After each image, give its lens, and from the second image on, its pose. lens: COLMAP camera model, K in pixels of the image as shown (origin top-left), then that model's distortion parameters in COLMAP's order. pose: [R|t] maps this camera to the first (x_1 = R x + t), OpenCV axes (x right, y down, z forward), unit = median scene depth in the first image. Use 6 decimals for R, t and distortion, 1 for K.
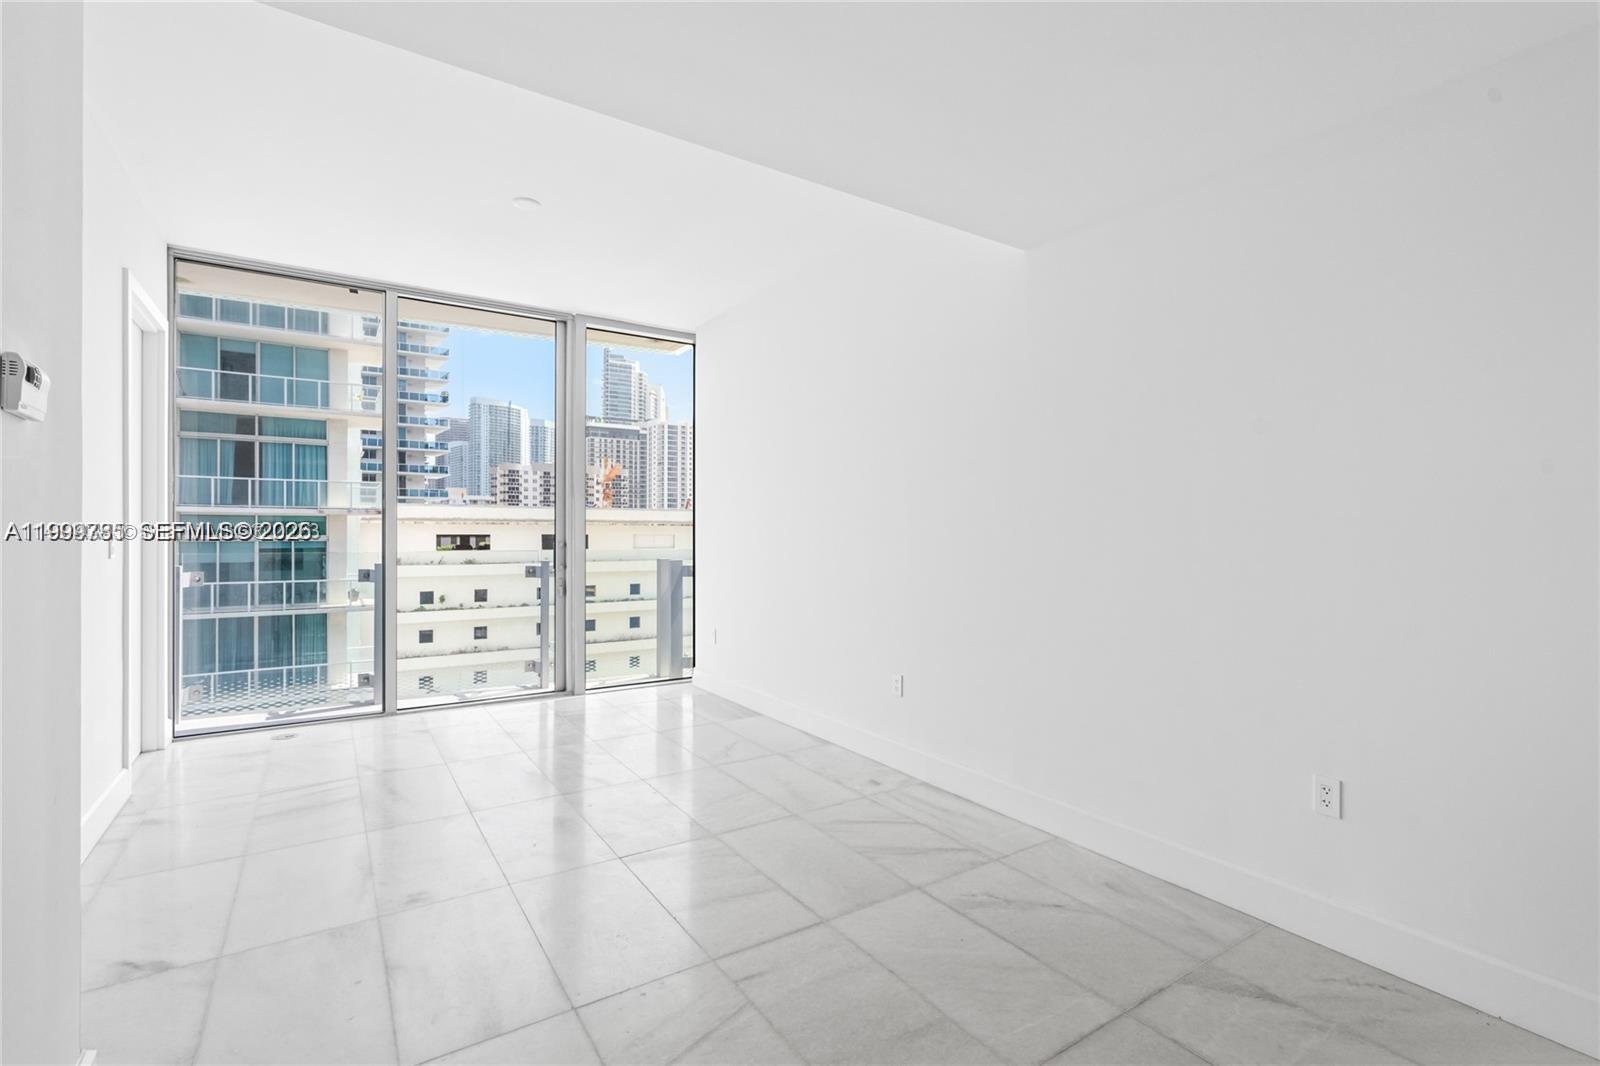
lens RADIAL K [[727.8, 0, 806.1], [0, 727.8, 531.9], [0, 0, 1]] dist [-0.004165, 0.000204]
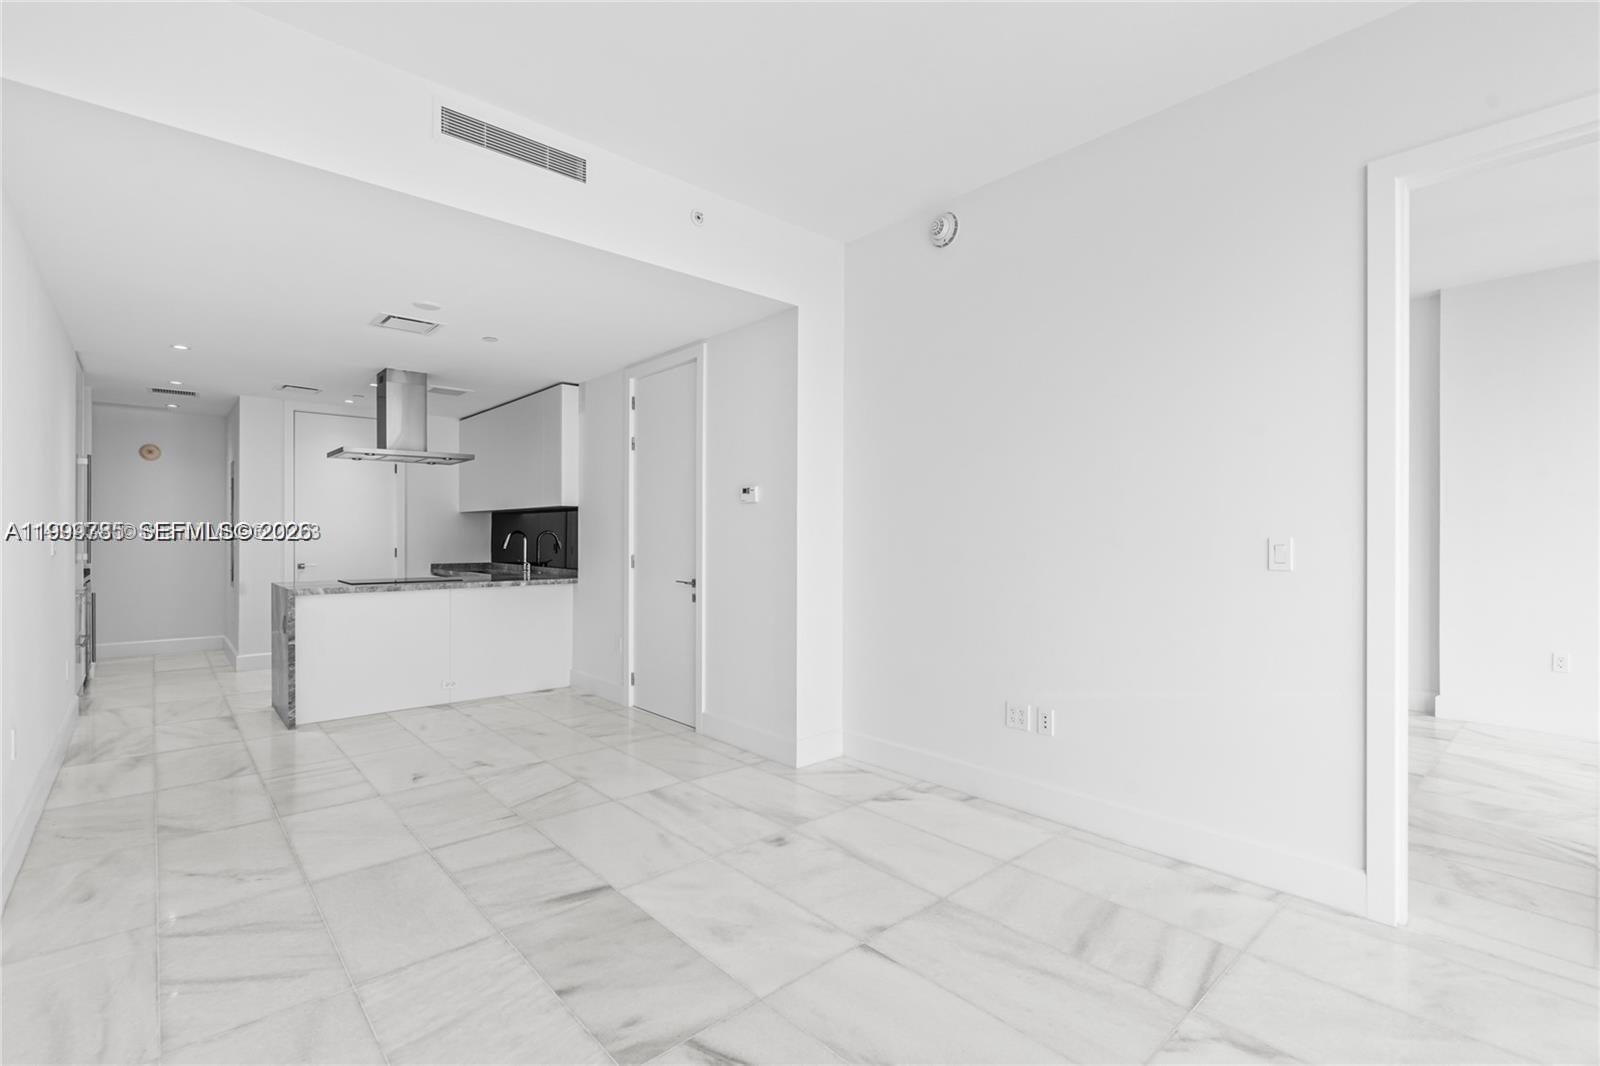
lens RADIAL K [[724.3, 0, 797.3], [0, 724.3, 535.5], [0, 0, 1]] dist [-0.000658, 0.000318]
pose [[-0.990330, -0.003957, -0.138674, -0.037292], [-0.003868, 0.999992, -0.000909, 0.000265], [0.138677, -0.000364, -0.990338, 0.204263]]
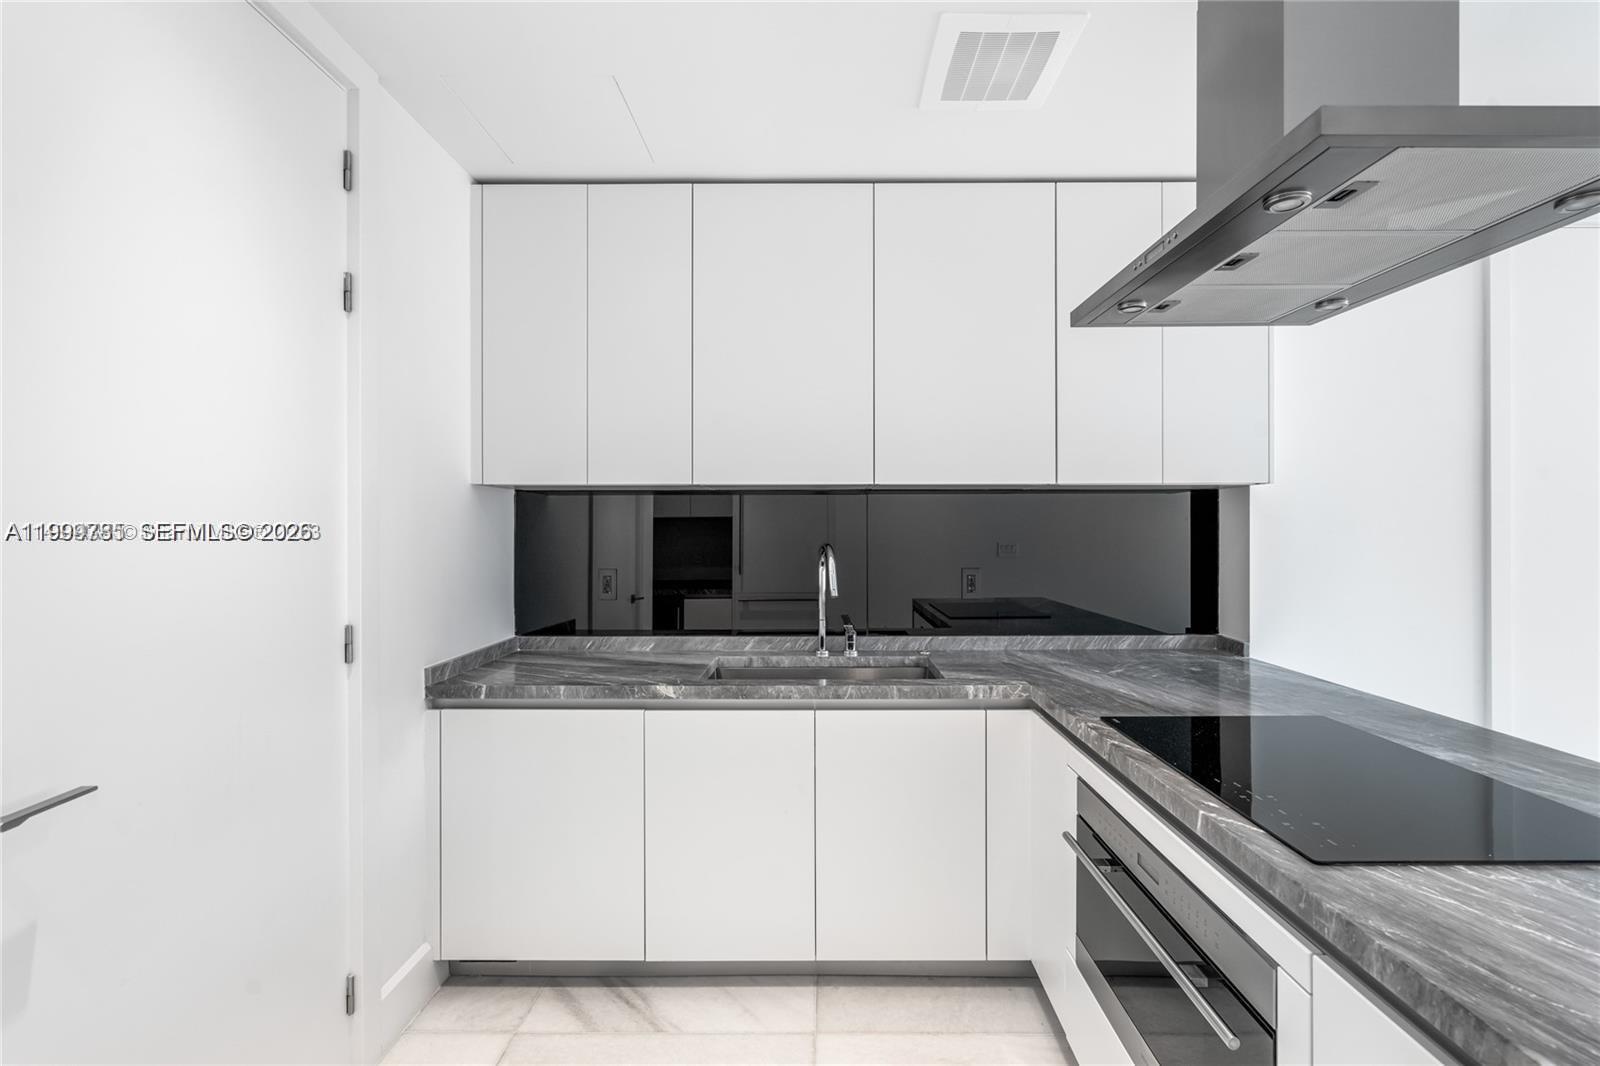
lens RADIAL K [[732.1, 0, 815.9], [0, 732.1, 529.9], [0, 0, 1]] dist [-0.015571, 0.017091]
pose [[-0.559397, 0.000782, -0.828900, 0.109081], [0.003288, 0.999994, -0.001276, -0.003124], [0.828894, -0.003439, -0.559396, -0.020846]]
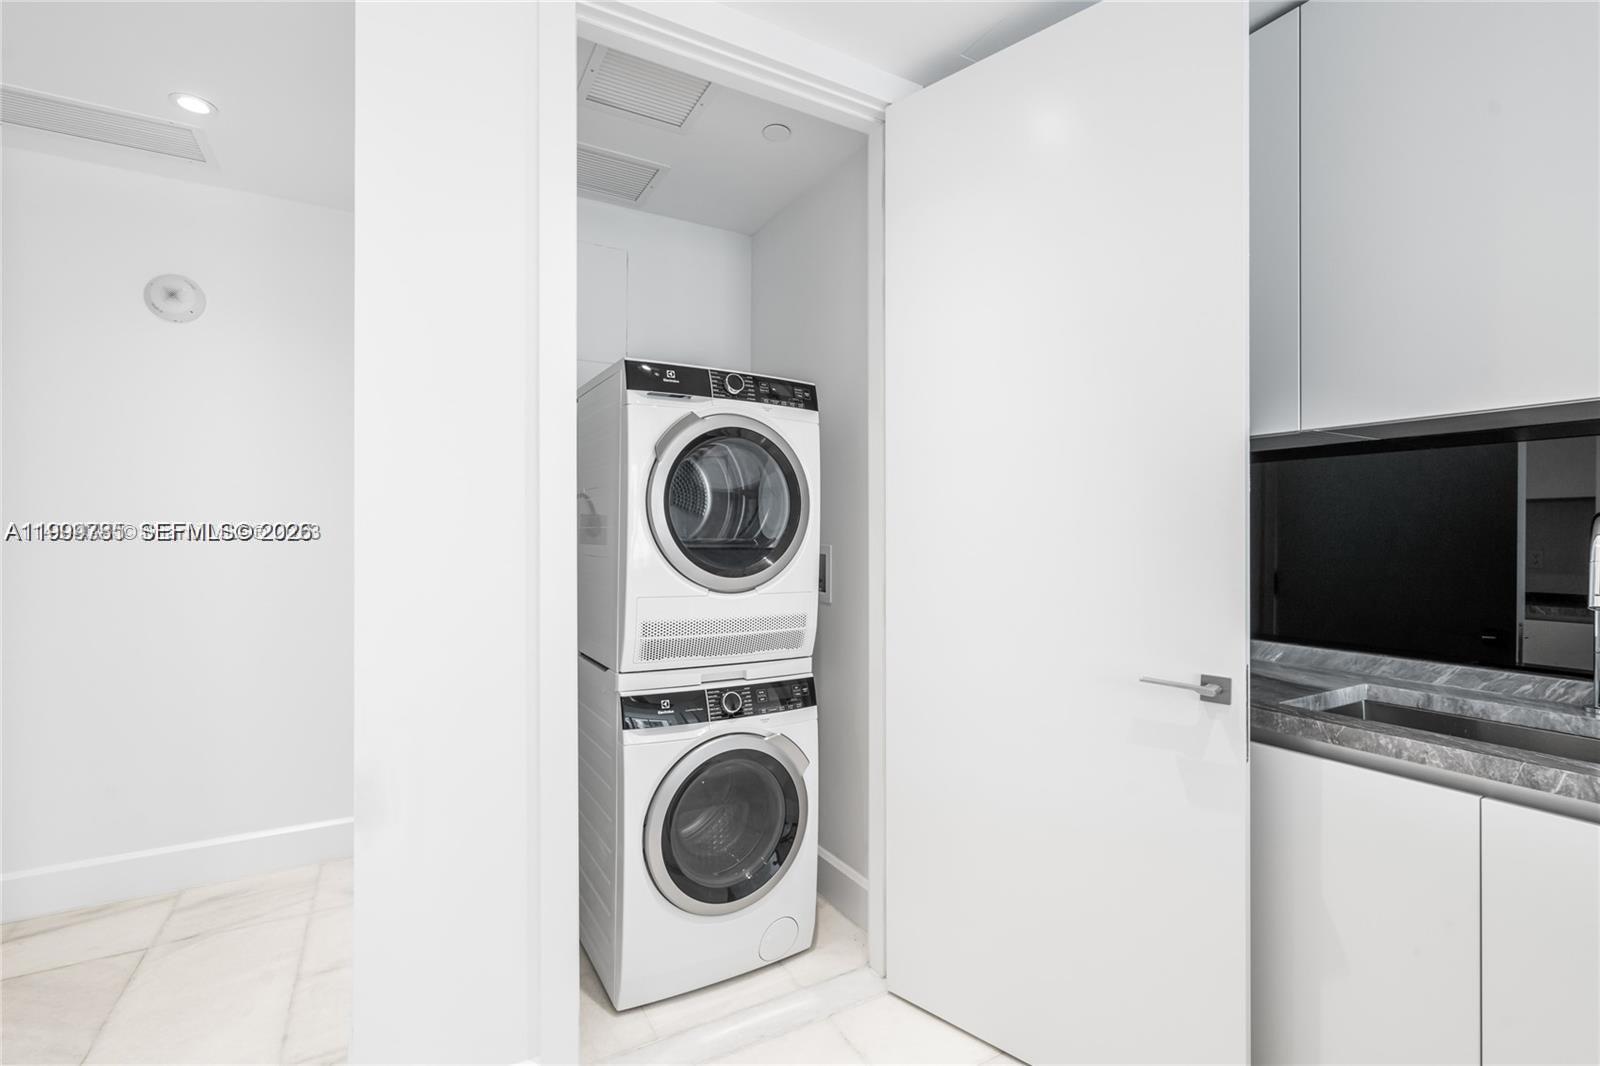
lens RADIAL K [[720.3, 0, 806.1], [0, 720.3, 528.7], [0, 0, 1]] dist [-0.000231, 0.000506]
pose [[-0.998067, -0.001200, 0.062142, 0.082161], [-0.001670, 0.999970, -0.007520, 0.000172], [-0.062131, -0.007610, -0.998039, -0.018156]]
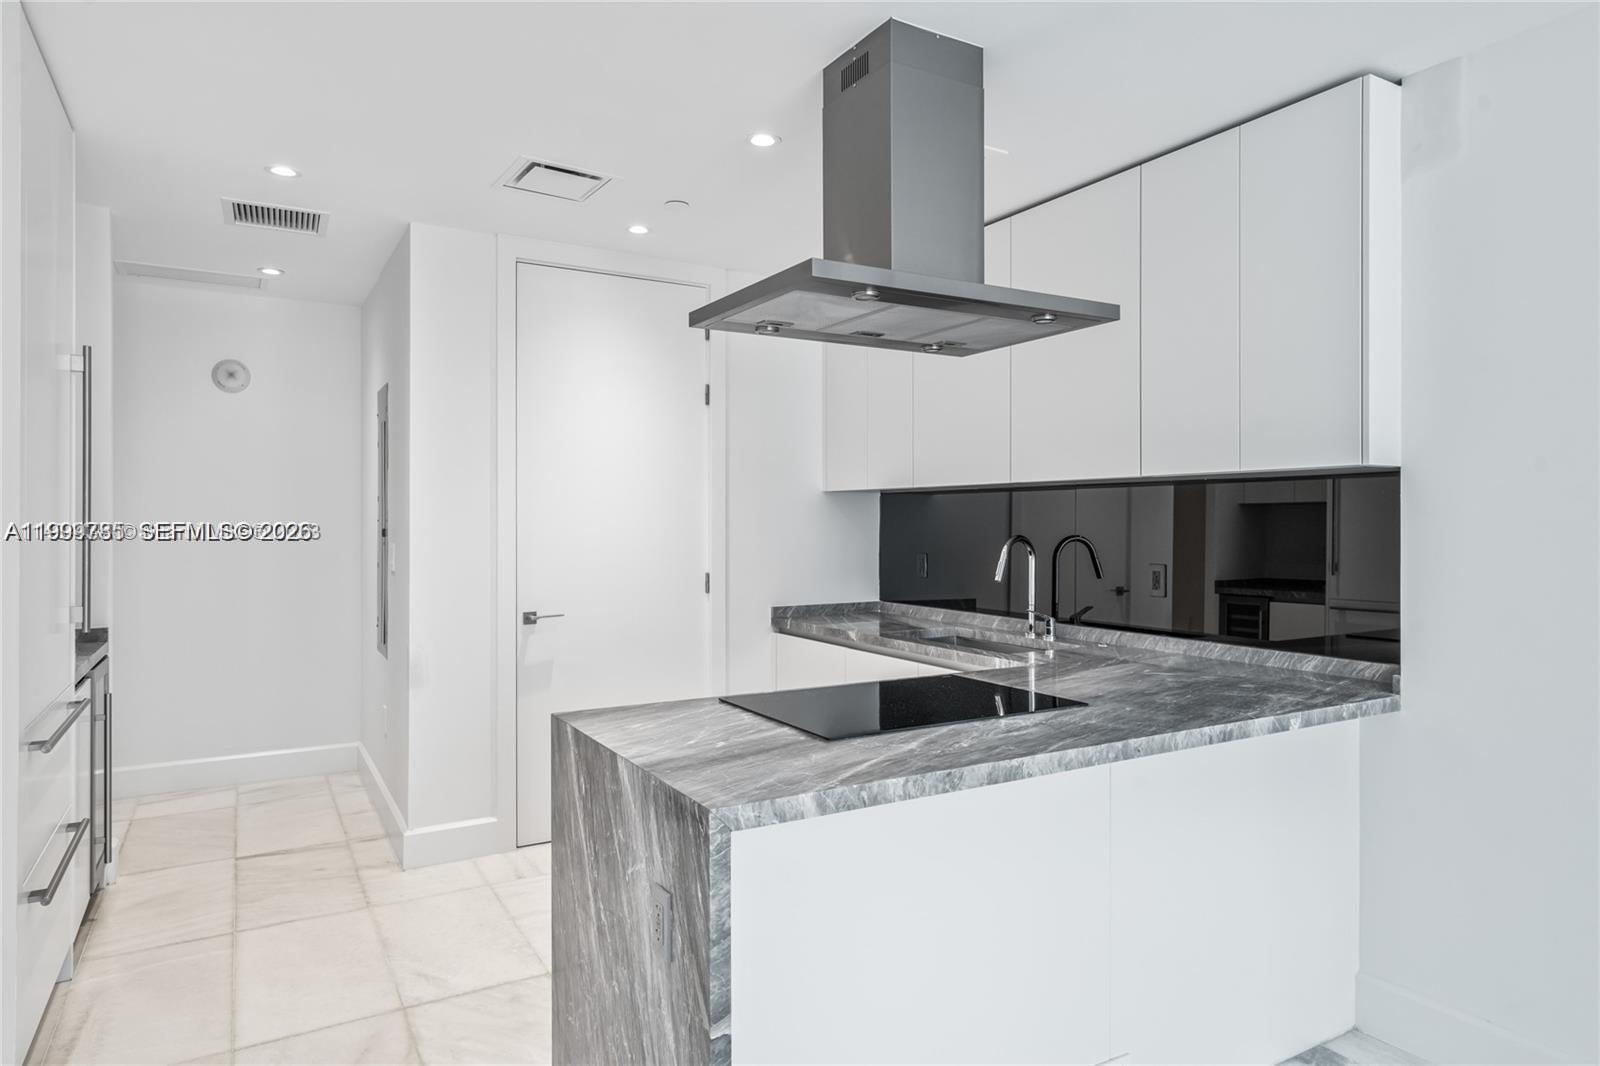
lens RADIAL K [[954.1, 0, 804.0], [0, 954.1, 522.2], [0, 0, 1]] dist [-0.000663, 0.000141]
pose [[-0.998430, -0.002436, 0.055953, 0.051645], [-0.002534, 0.999995, -0.001683, -0.003059], [-0.055948, -0.001822, -0.998432, 0.069049]]
